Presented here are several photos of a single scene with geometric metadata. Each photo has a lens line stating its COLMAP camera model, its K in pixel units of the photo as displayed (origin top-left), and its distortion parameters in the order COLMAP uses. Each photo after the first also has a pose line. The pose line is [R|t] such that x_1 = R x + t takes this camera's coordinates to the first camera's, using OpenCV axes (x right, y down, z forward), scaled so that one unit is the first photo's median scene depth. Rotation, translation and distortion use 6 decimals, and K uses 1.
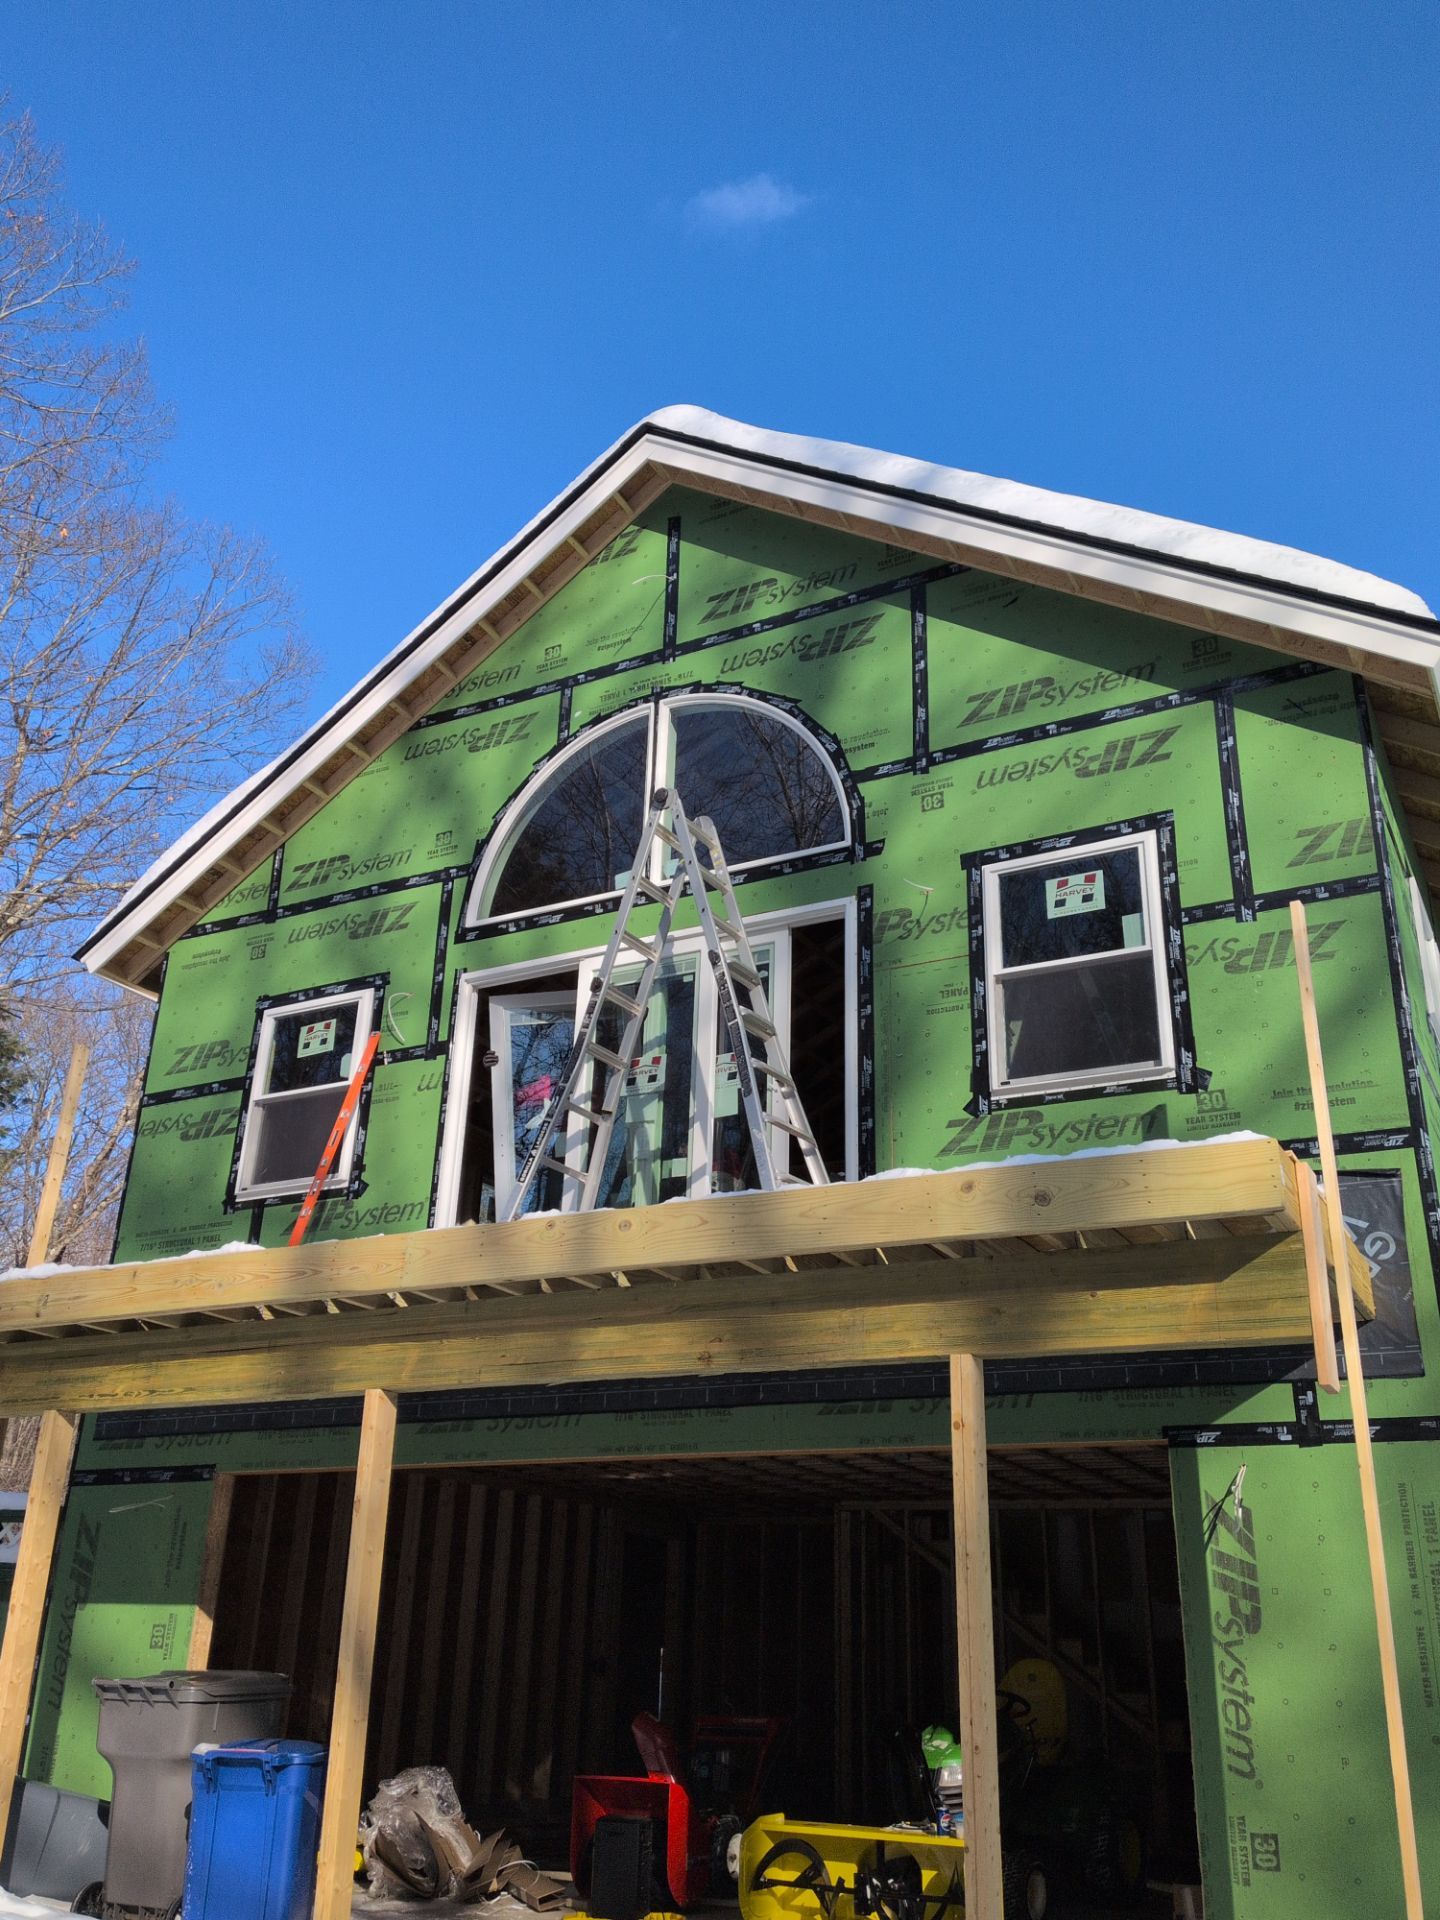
lens RADIAL K [[1648.7, 0, 720.0], [0, 1648.7, 960.0], [0, 0, 1]] dist [0.082334, -0.163311]
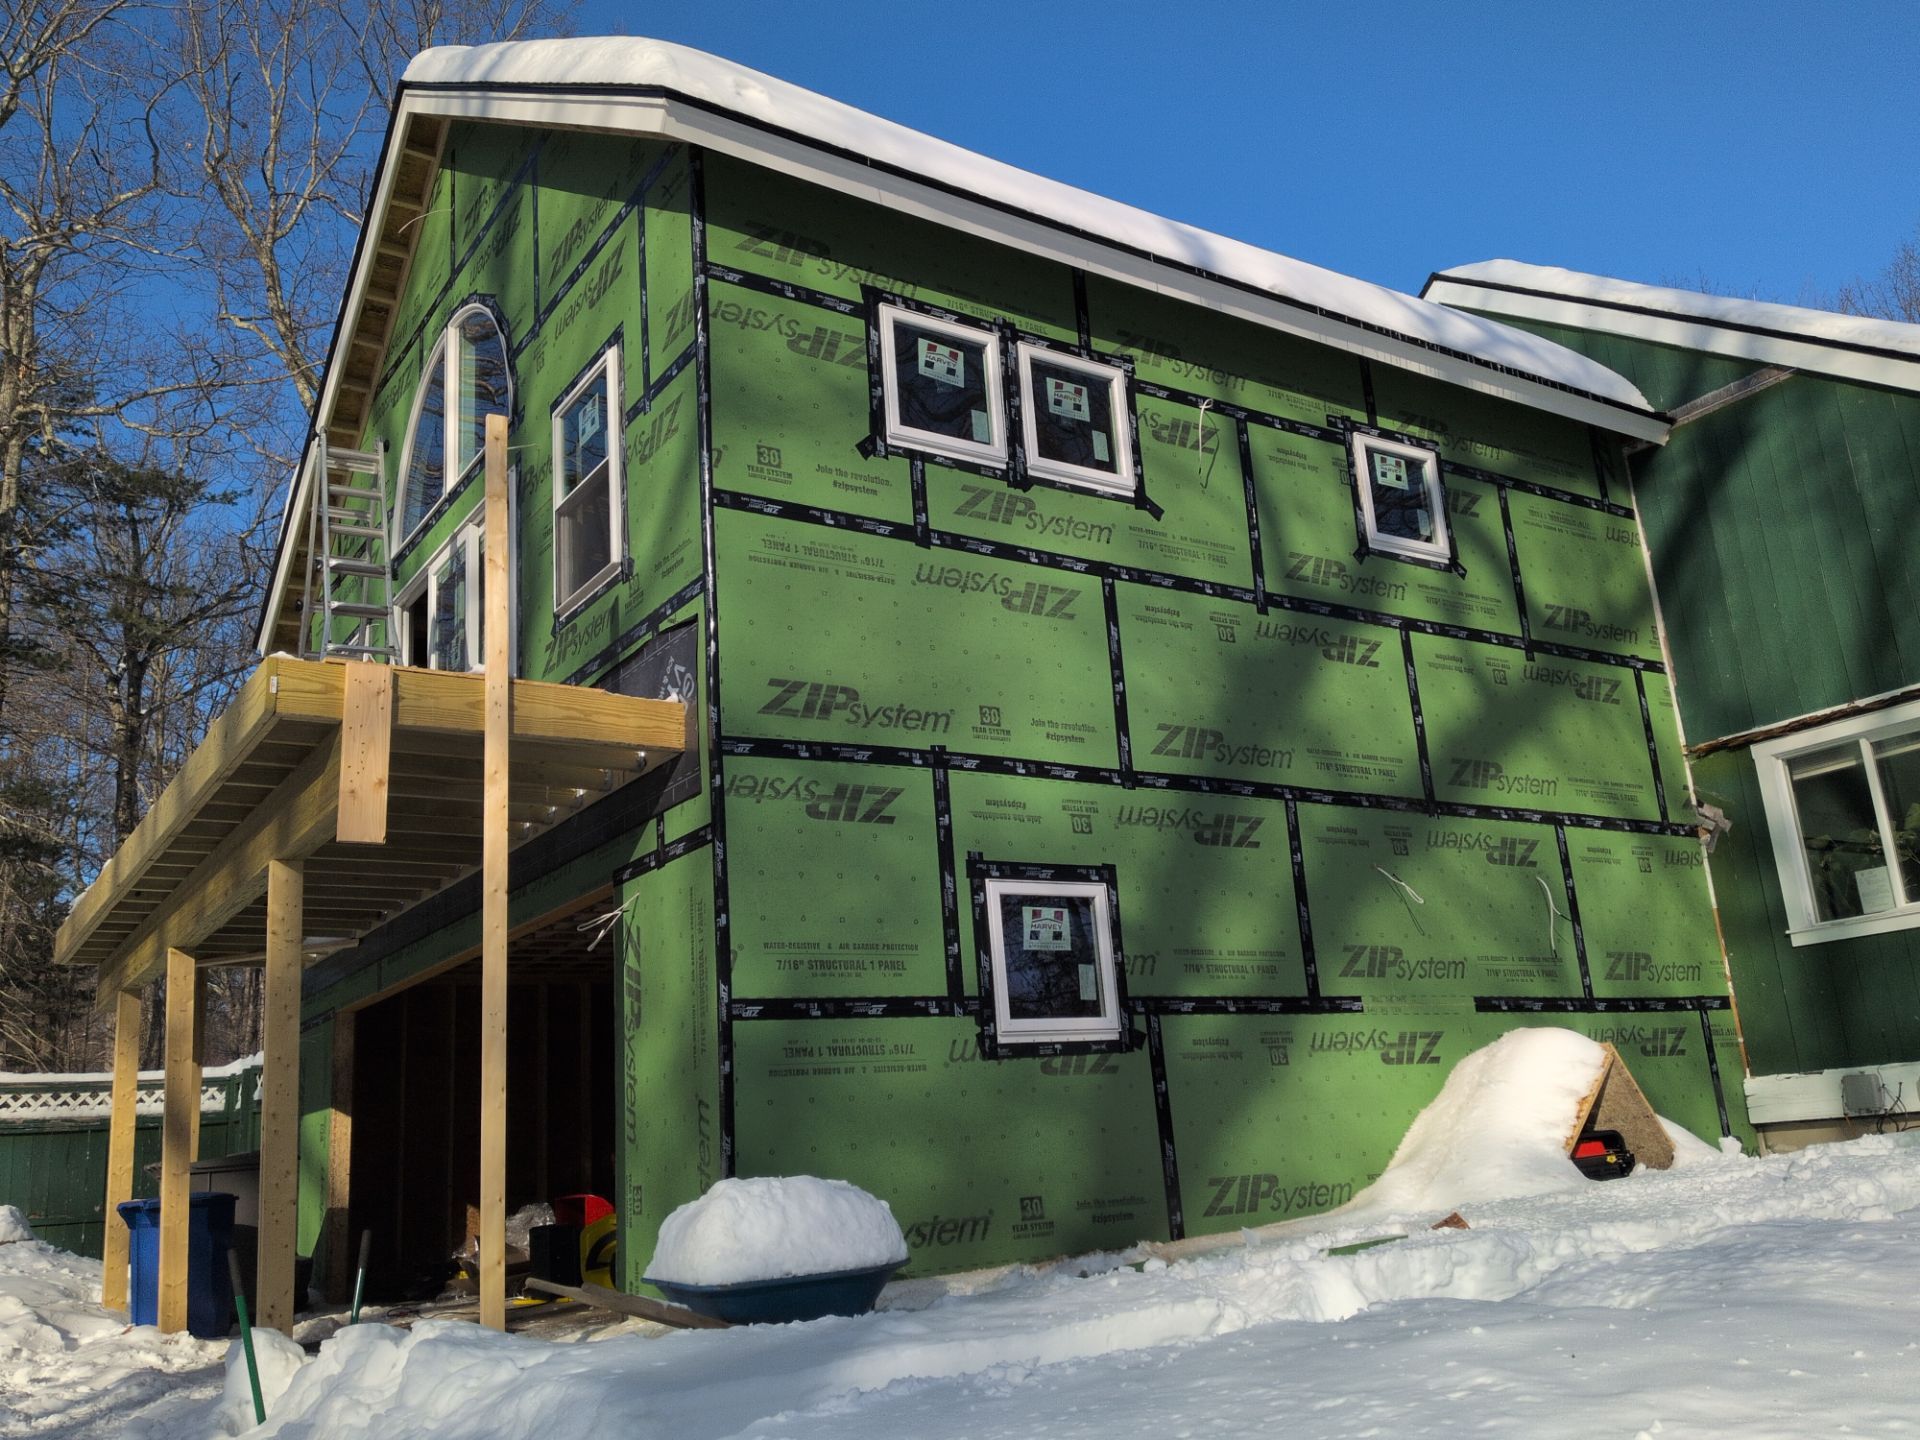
lens RADIAL K [[1648.7, 0, 976.7], [0, 1648.7, 716.2], [0, 0, 1]] dist [0.082334, -0.163311]
pose [[0.881038, -0.216494, -0.420597, 0.866372], [0.277751, 0.956476, 0.089486, 0.122808], [0.382918, -0.195662, 0.902823, 0.055548]]
